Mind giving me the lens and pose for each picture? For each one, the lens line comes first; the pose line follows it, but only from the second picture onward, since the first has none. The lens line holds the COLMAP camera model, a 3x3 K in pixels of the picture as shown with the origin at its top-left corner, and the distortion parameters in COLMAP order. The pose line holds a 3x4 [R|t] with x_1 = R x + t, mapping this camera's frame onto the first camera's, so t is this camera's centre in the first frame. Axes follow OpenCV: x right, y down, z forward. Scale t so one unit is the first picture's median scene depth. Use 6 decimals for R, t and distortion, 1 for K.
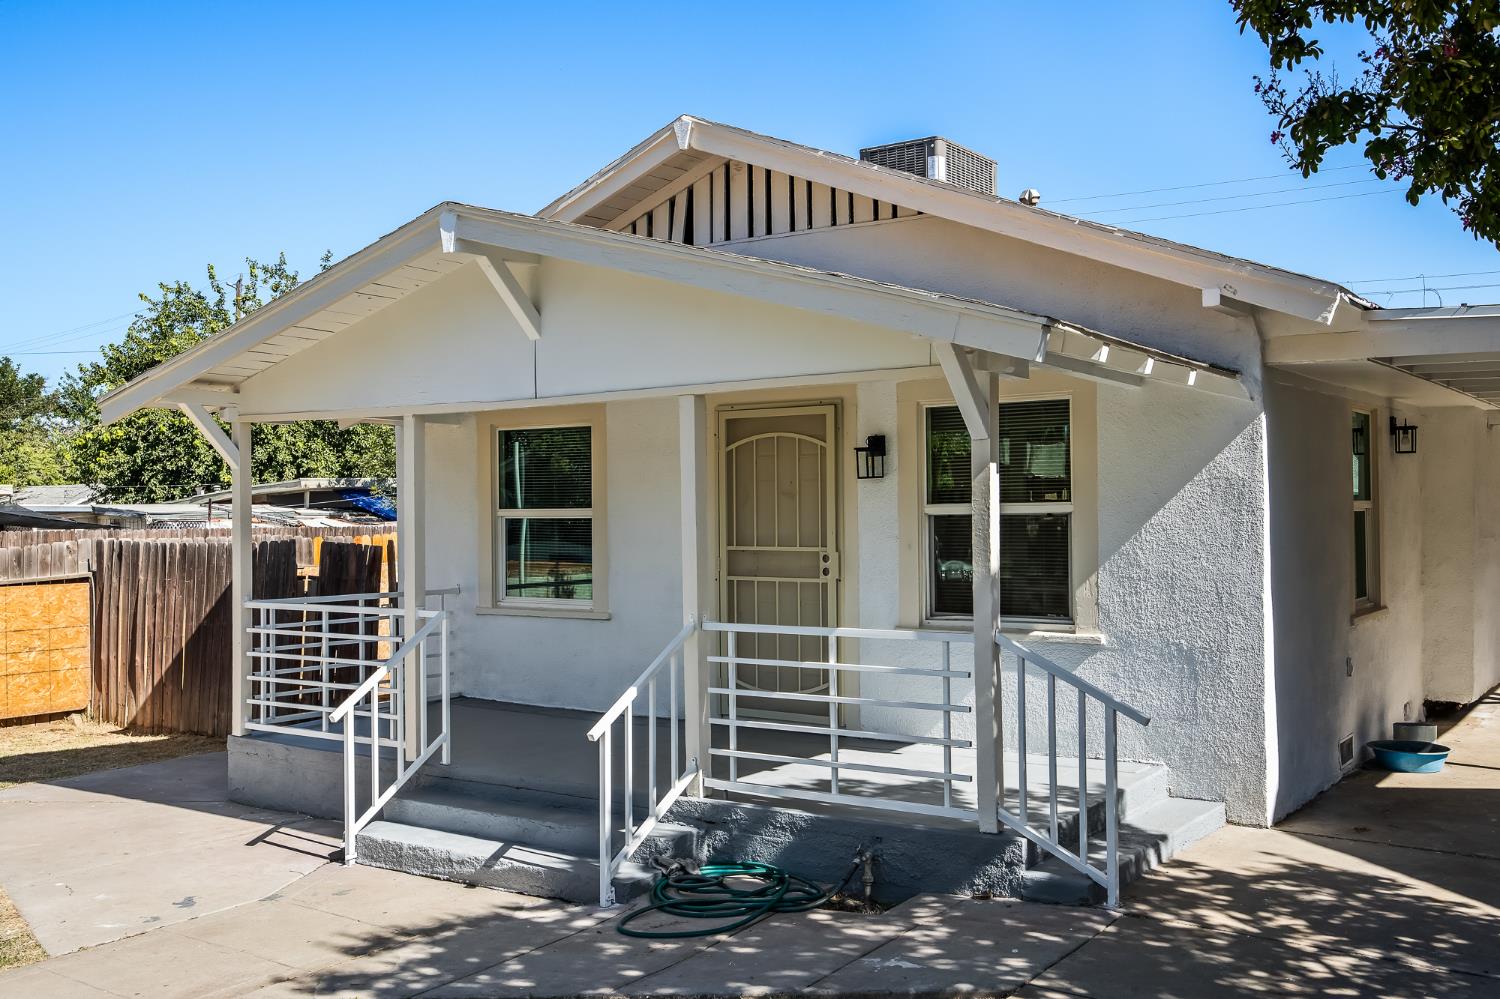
lens RADIAL K [[1422.8, 0, 748.7], [0, 1422.8, 506.8], [0, 0, 1]] dist [0.000894, 0.010337]
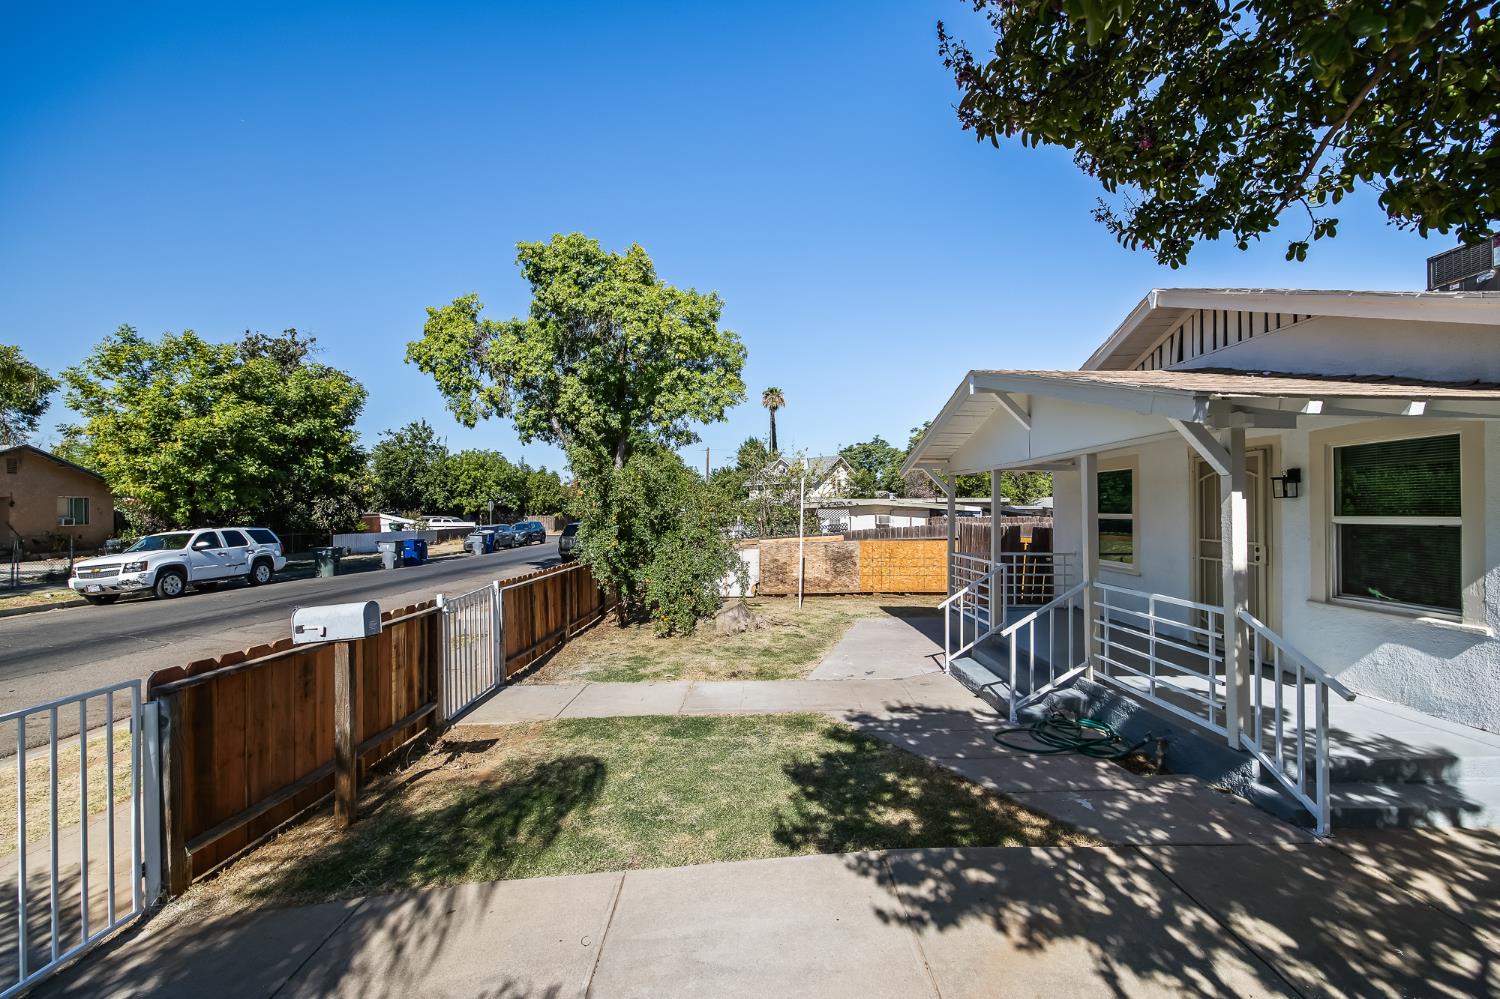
lens RADIAL K [[604.4, 0, 754.3], [0, 604.4, 506.3], [0, 0, 1]] dist [0.000028, 0.000531]
pose [[0.580204, 0.003895, -0.814462, 0.331659], [-0.002015, 0.999992, 0.003347, -0.014773], [0.814469, -0.000301, 0.580207, 0.217638]]
